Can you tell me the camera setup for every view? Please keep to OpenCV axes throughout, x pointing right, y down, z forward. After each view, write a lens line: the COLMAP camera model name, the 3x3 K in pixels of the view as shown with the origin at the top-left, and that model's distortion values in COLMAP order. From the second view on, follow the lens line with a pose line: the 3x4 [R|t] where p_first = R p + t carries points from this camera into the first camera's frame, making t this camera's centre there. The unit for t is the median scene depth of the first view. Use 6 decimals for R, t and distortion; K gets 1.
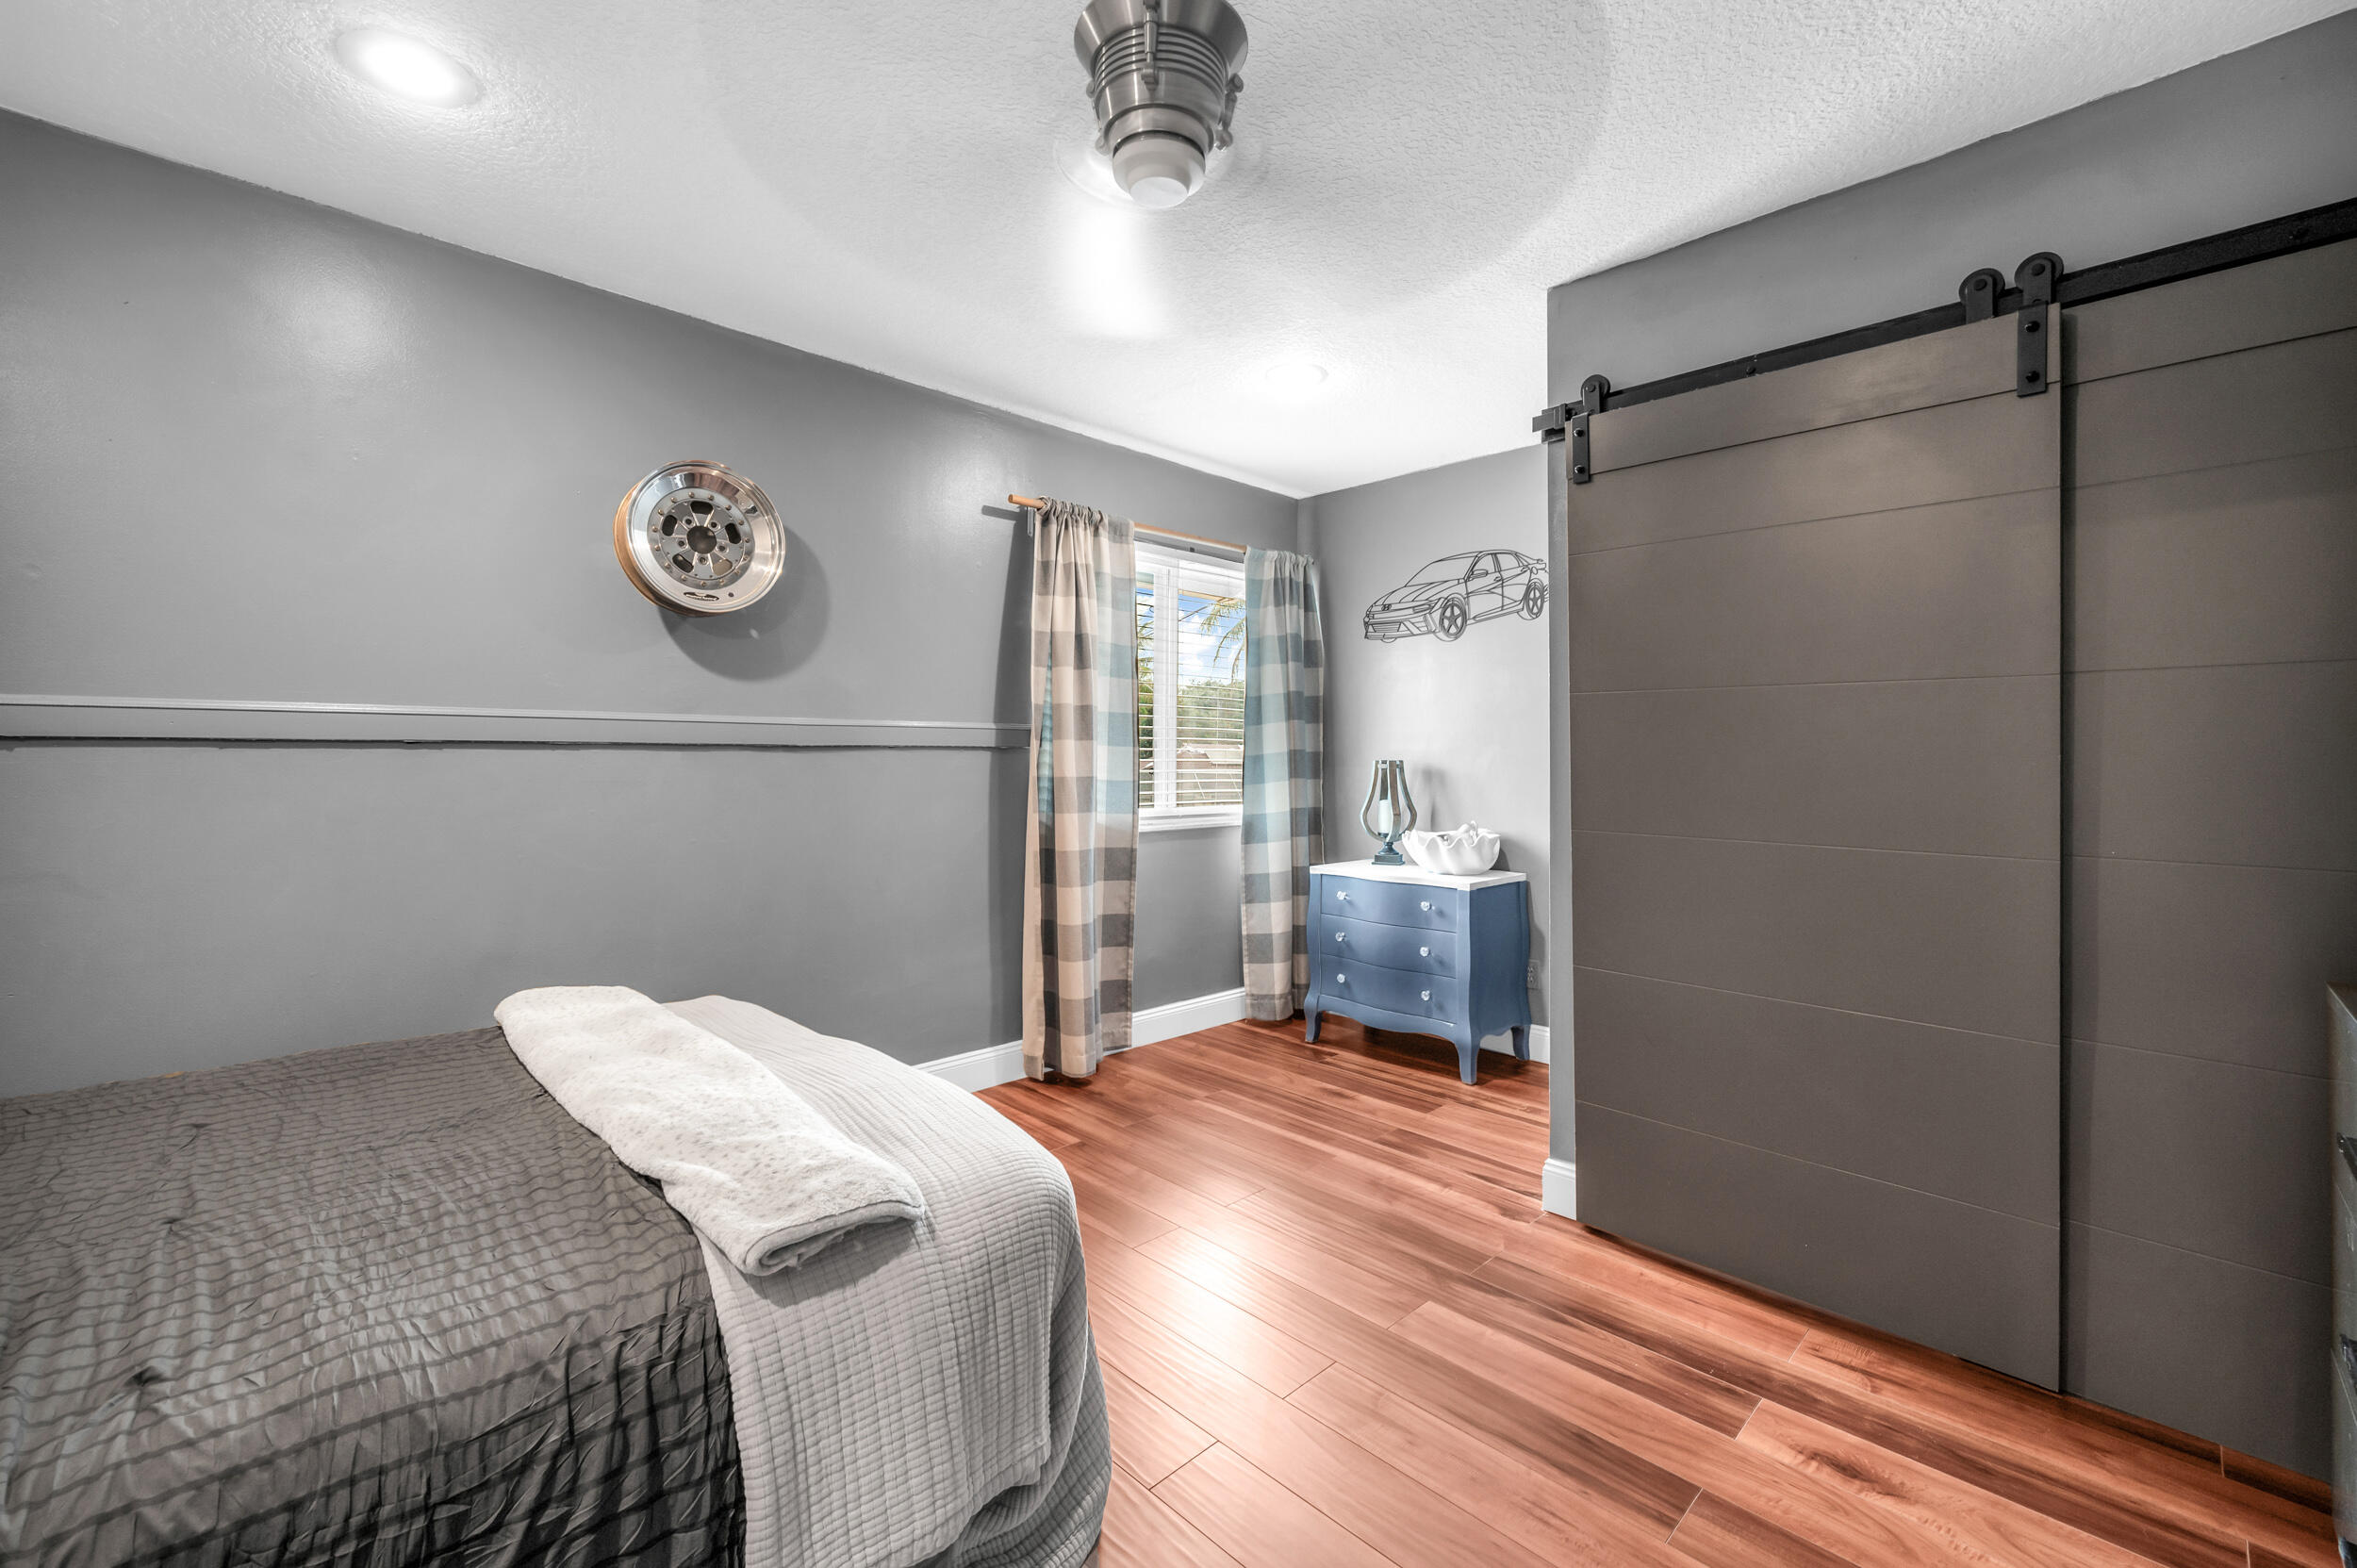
lens RADIAL K [[1013.3, 0, 1175.6], [0, 1013.3, 778.0], [0, 0, 1]] dist [0.002118, -0.000092]
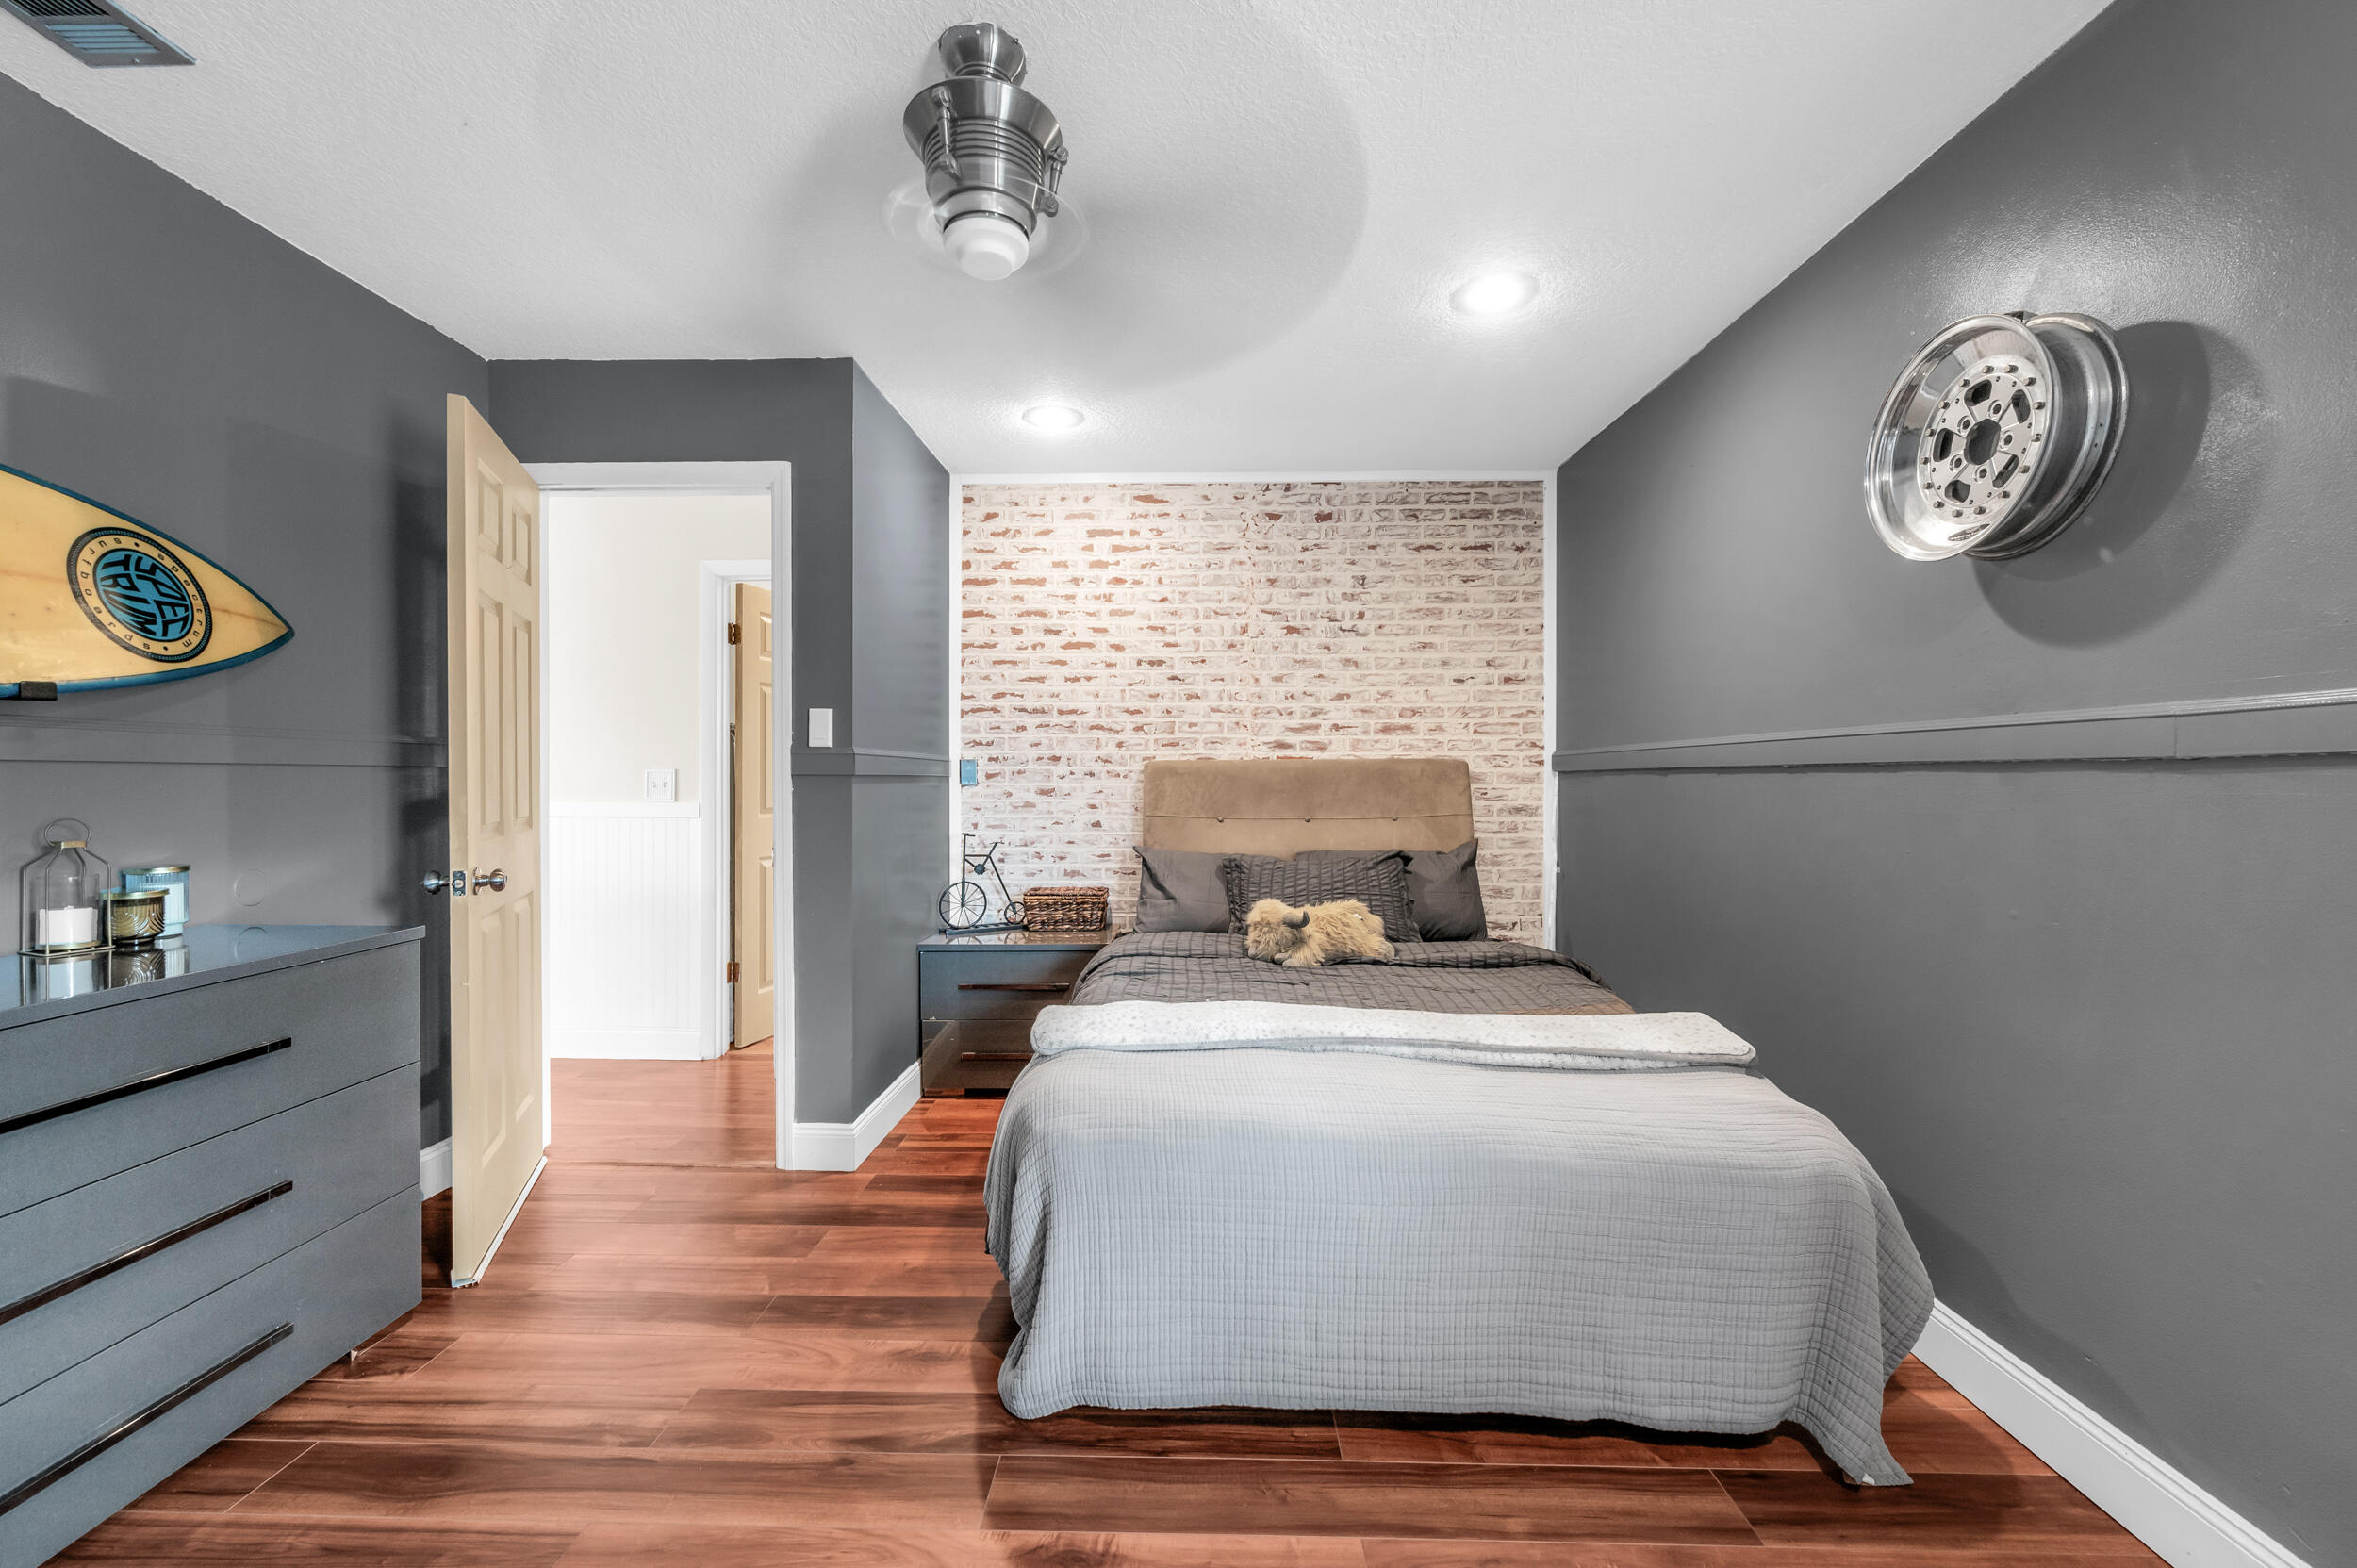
lens RADIAL K [[1013.3, 0, 1175.6], [0, 1013.3, 778.0], [0, 0, 1]] dist [0.002118, -0.000092]
pose [[-0.705370, 0.003178, -0.708832, 0.342363], [-0.009876, 0.999849, 0.014310, -0.026533], [0.708771, 0.017095, -0.705232, 1.079281]]
